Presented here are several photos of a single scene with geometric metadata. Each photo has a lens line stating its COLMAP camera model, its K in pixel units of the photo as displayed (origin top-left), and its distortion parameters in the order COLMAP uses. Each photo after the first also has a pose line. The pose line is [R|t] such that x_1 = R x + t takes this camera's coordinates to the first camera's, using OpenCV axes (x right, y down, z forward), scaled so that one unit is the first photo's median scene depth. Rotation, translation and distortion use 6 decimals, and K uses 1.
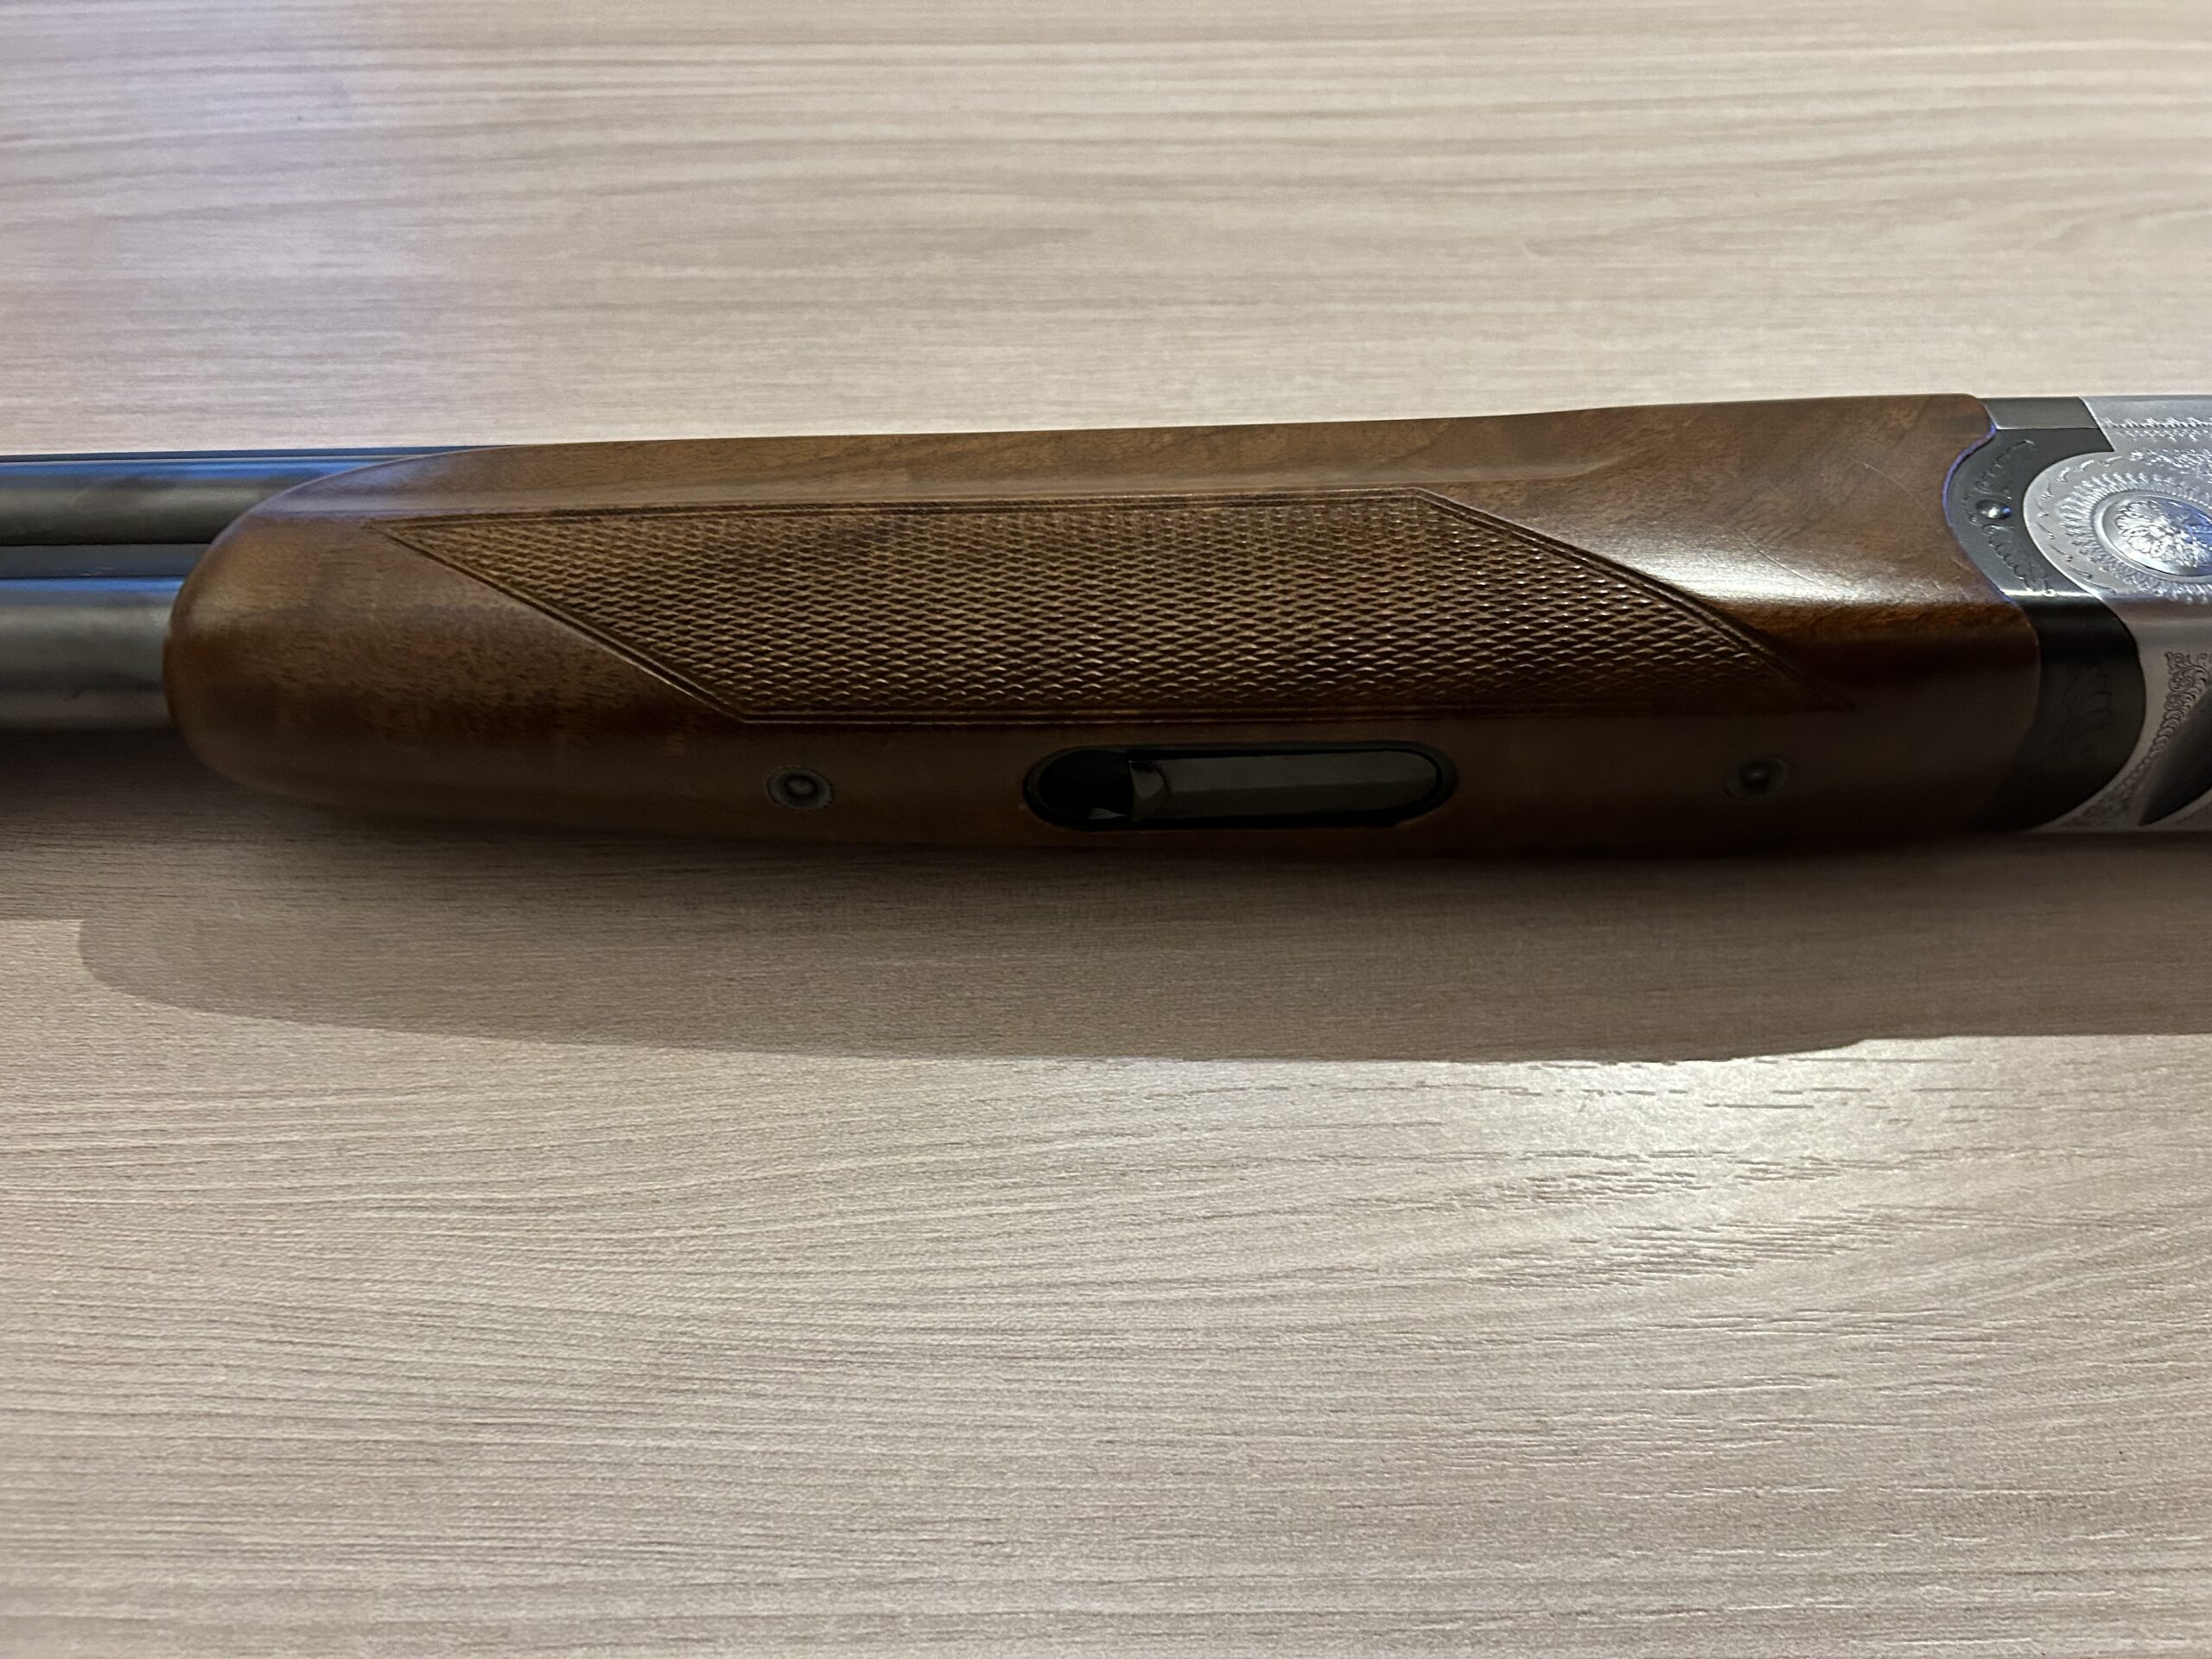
lens RADIAL K [[1660.5, 0, 1106.0], [0, 1660.5, 829.5], [0, 0, 1]] dist [-0.005654, -0.034739]
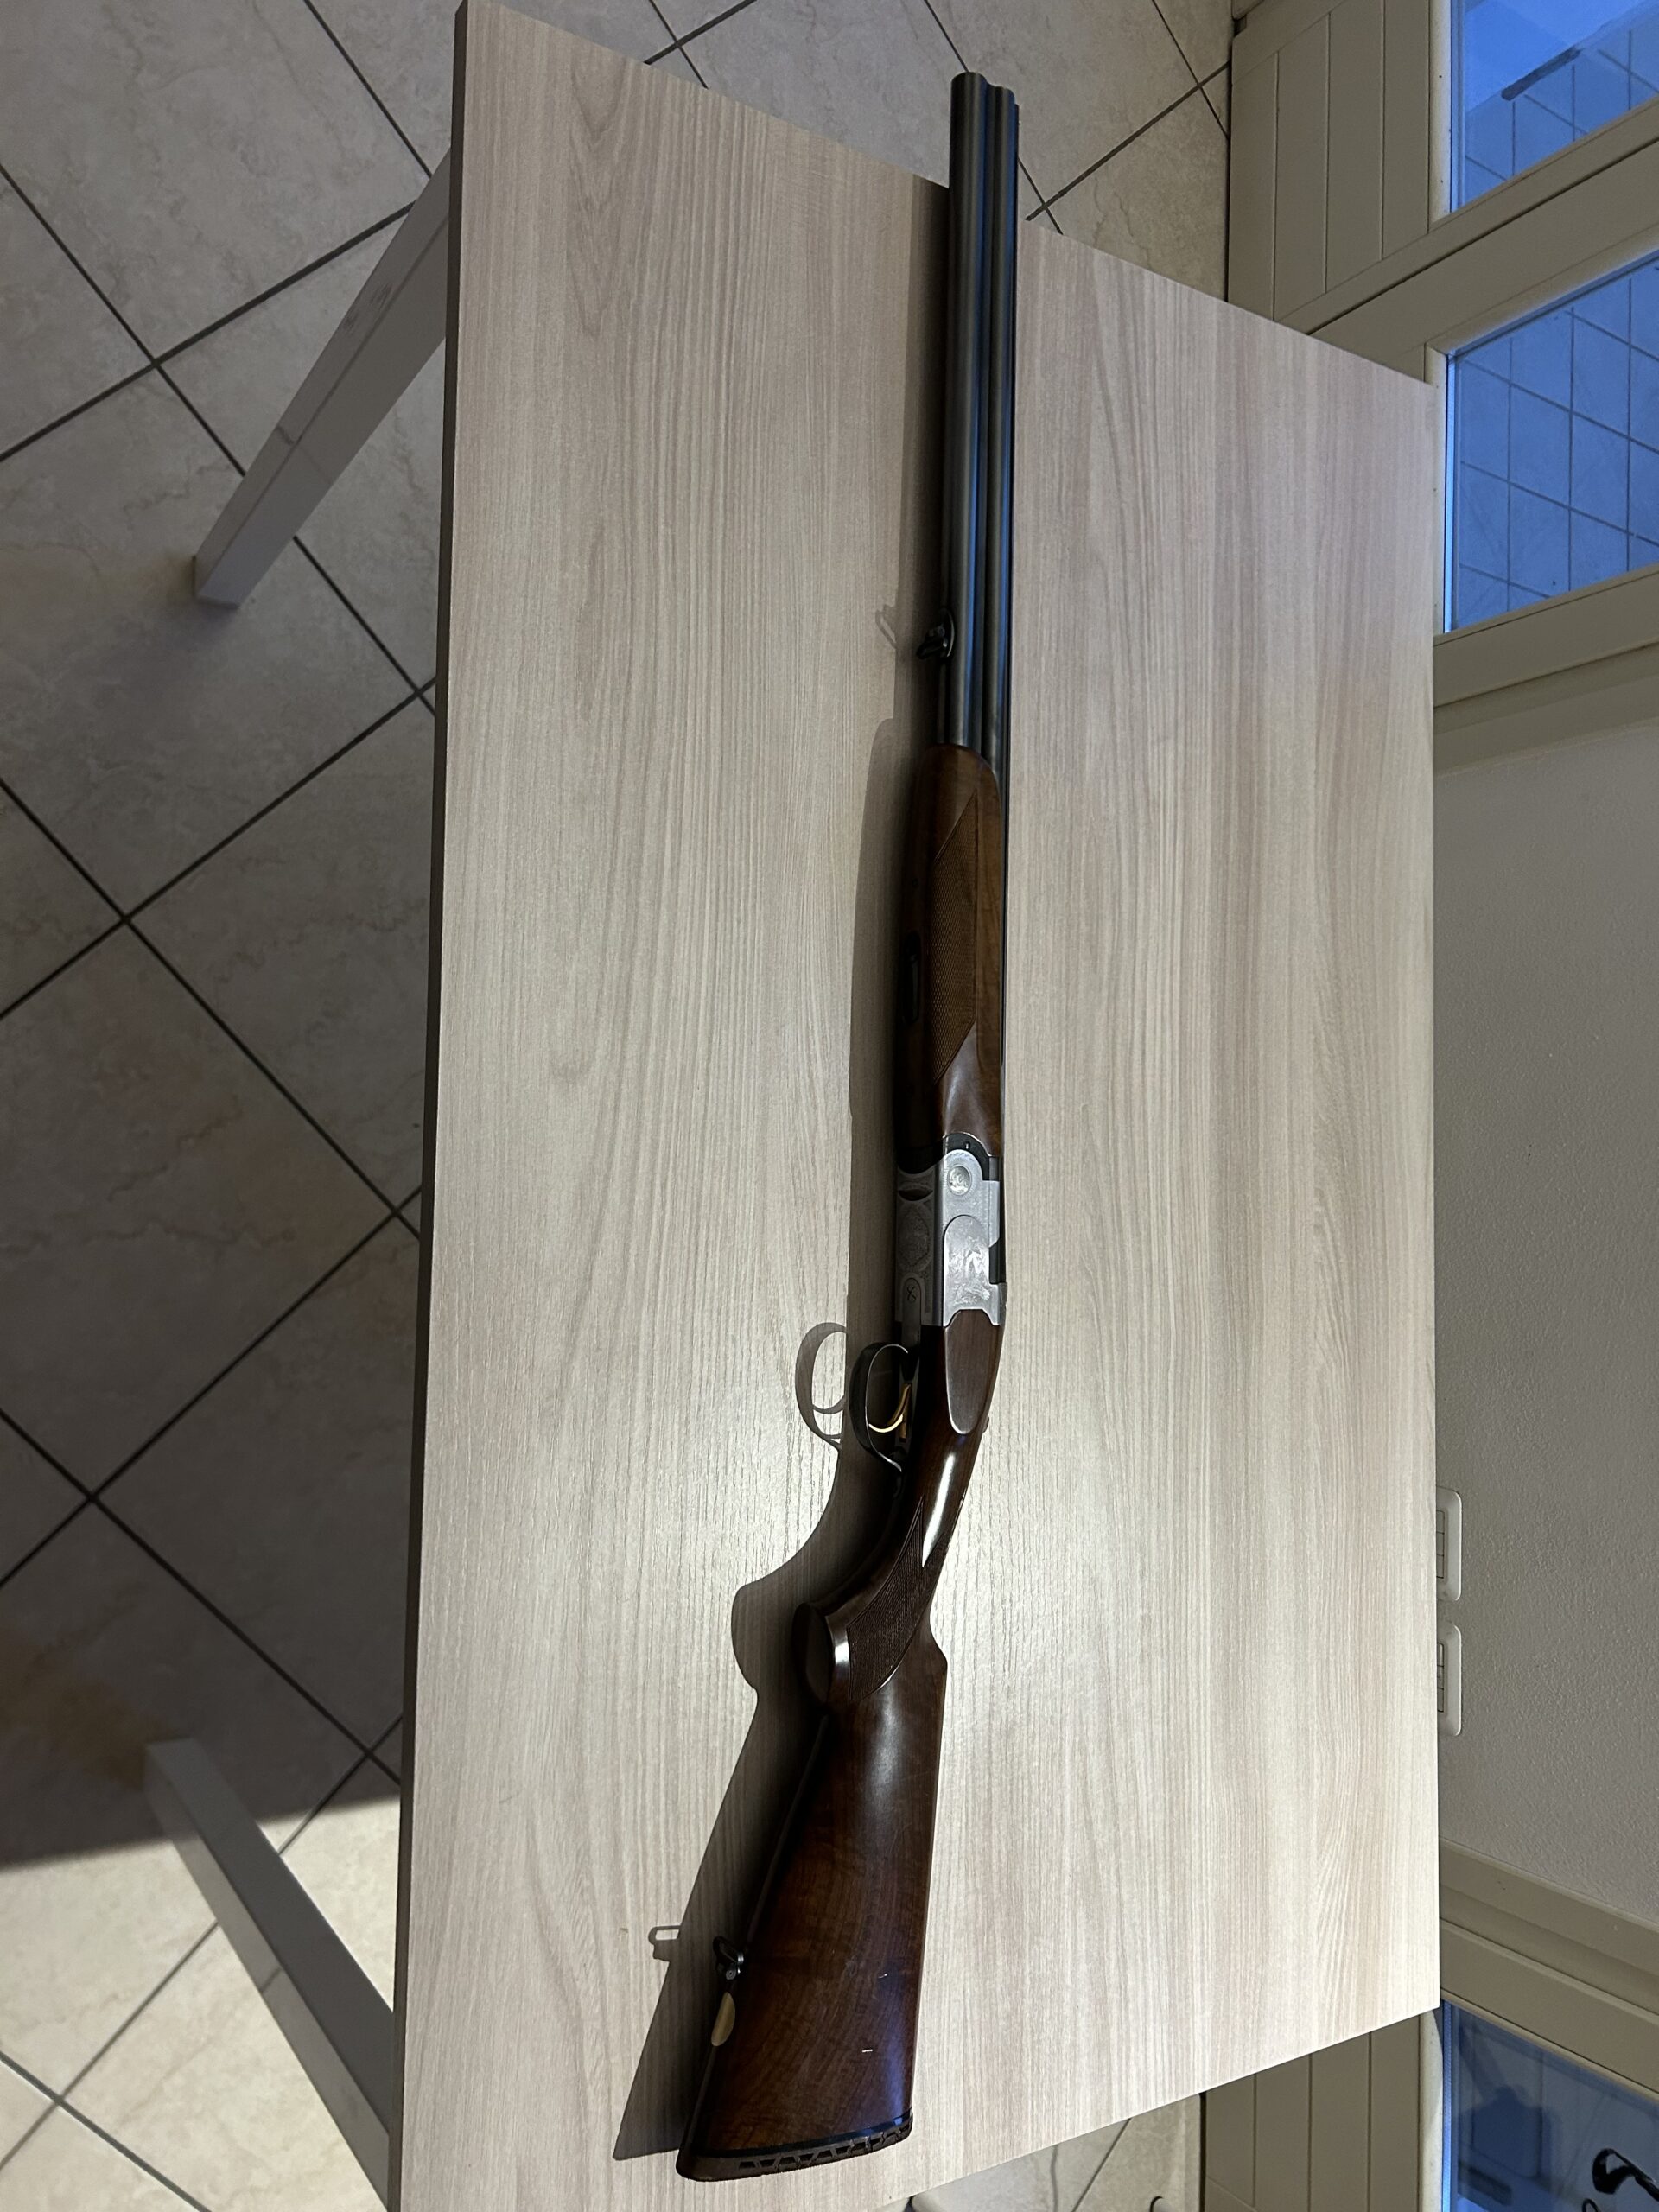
lens RADIAL K [[1687.8, 0, 831.1], [0, 1687.8, 1088.1], [0, 0, 1]] dist [-0.003967, -0.009422]
pose [[-0.035254, 0.997669, -0.058425, 0.419995], [-0.994634, -0.029337, 0.099208, -0.172689], [0.097262, 0.061609, 0.993350, -2.311323]]
